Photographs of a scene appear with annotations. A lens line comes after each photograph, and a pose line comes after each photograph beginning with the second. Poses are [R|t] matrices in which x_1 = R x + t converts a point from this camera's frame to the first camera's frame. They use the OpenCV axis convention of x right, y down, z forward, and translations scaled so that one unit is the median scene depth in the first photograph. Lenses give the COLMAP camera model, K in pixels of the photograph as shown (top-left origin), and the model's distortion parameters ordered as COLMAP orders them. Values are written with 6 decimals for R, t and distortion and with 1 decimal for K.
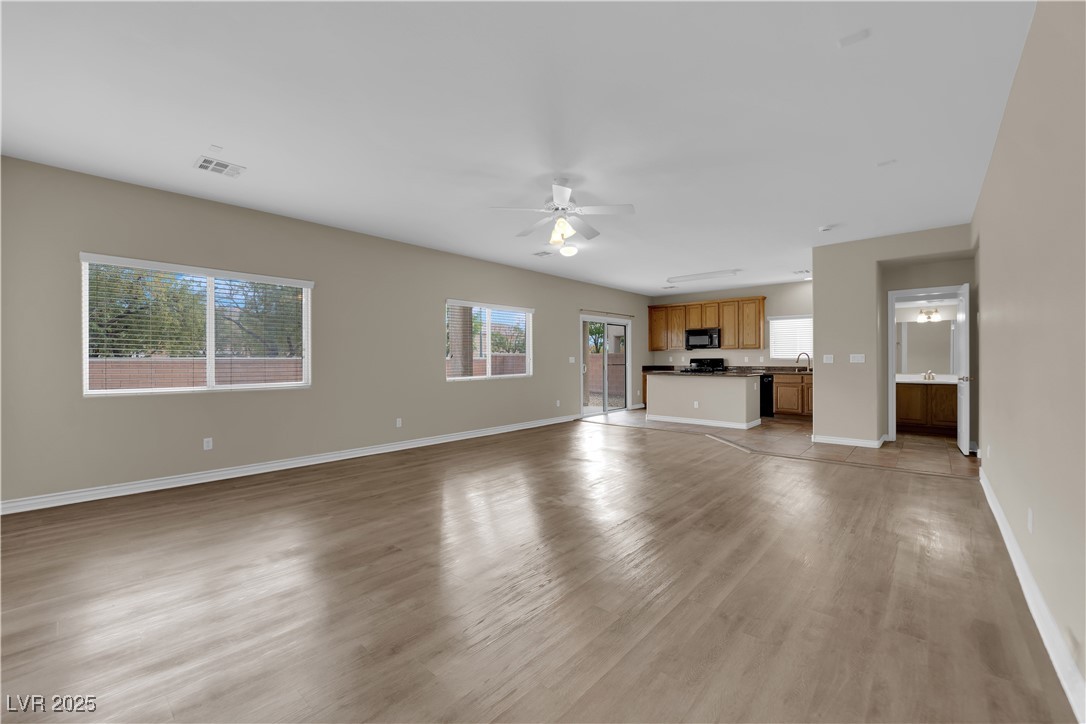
lens RADIAL K [[436.0, 0, 544.3], [0, 436.0, 357.1], [0, 0, 1]] dist [-0.011295, -0.001550]
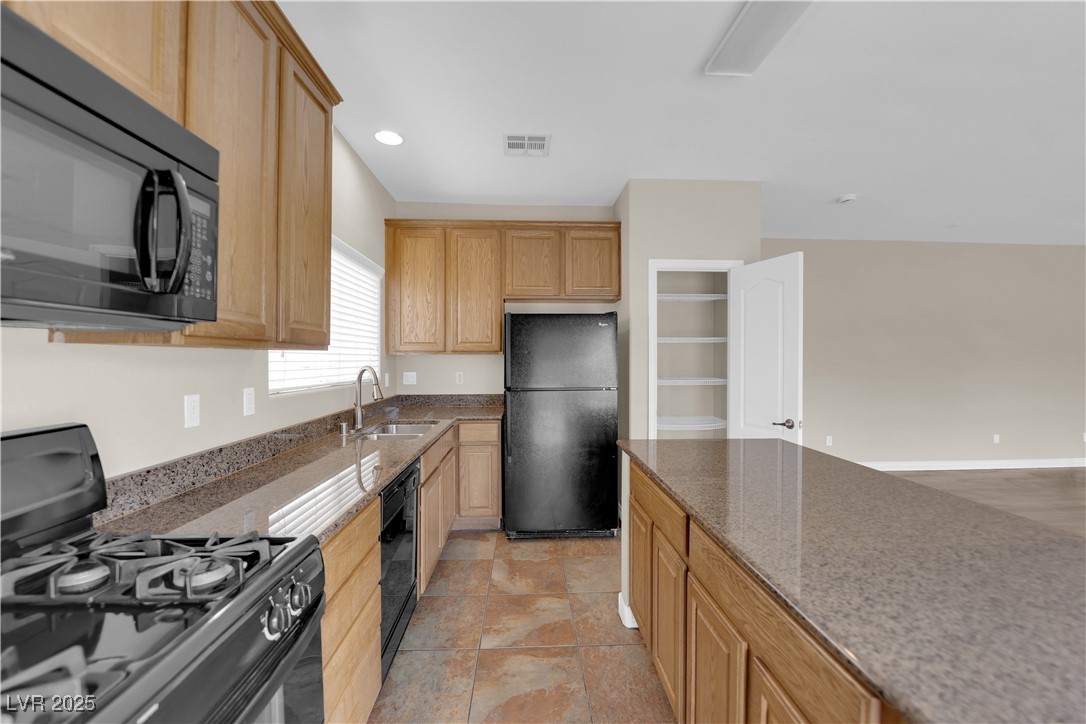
lens RADIAL K [[436.0, 0, 545.1], [0, 436.0, 360.3], [0, 0, 1]] dist [-0.011295, -0.001550]
pose [[-0.697078, -0.002670, 0.716990, 0.258548], [-0.004376, 0.999990, -0.000531, -0.012880], [-0.716982, -0.003508, -0.697083, 0.997457]]
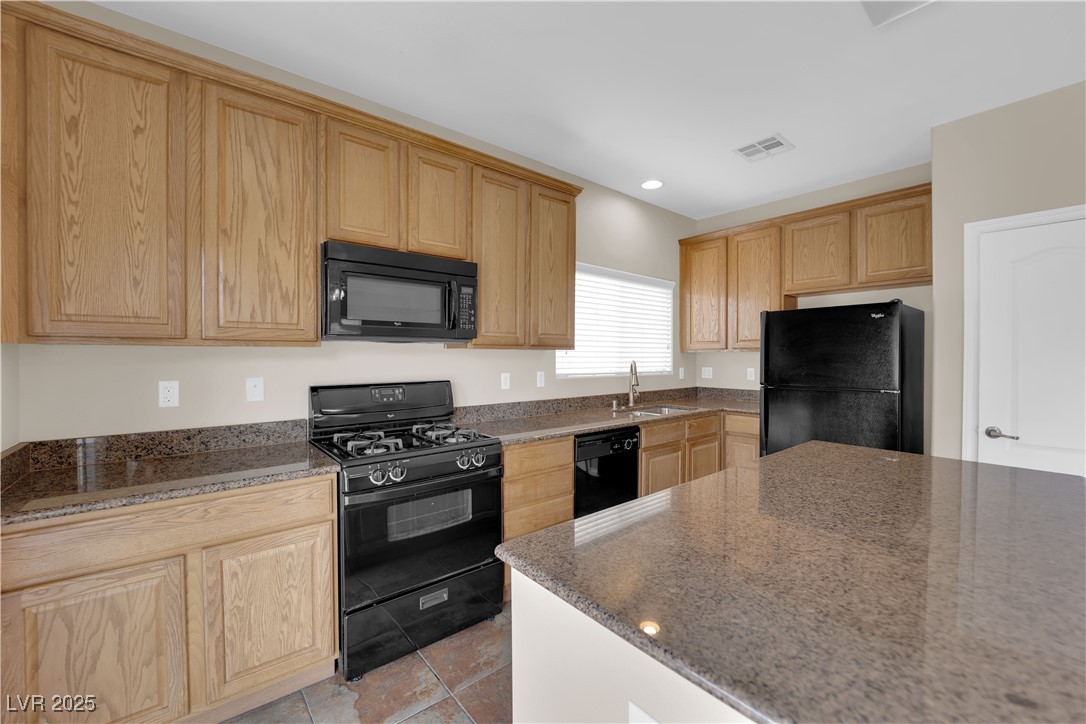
lens RADIAL K [[436.0, 0, 544.4], [0, 436.0, 360.5], [0, 0, 1]] dist [-0.011295, -0.001550]
pose [[0.152911, -0.010156, 0.988188, 0.155354], [-0.007882, 0.999903, 0.011496, -0.012807], [-0.988208, -0.009547, 0.152817, 0.906036]]
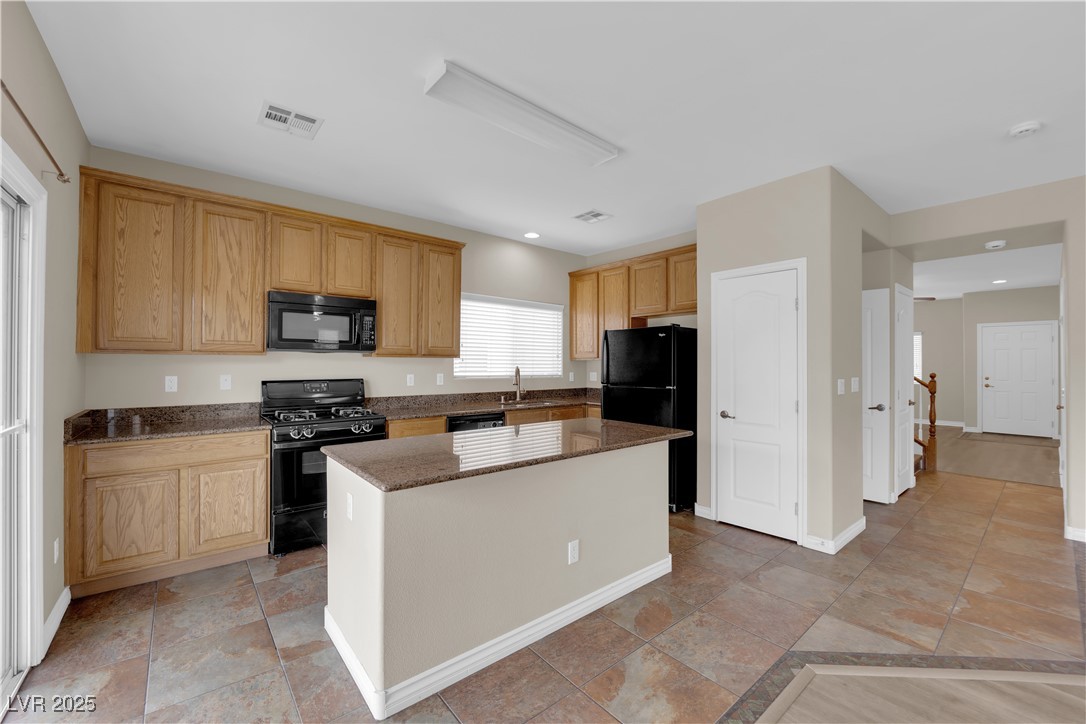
lens RADIAL K [[436.0, 0, 544.1], [0, 436.0, 360.5], [0, 0, 1]] dist [-0.011295, -0.001550]
pose [[0.149849, 0.010569, 0.988652, 0.048918], [-0.011112, 0.999898, -0.009005, -0.011629], [-0.988646, -0.009636, 0.149951, 0.784820]]
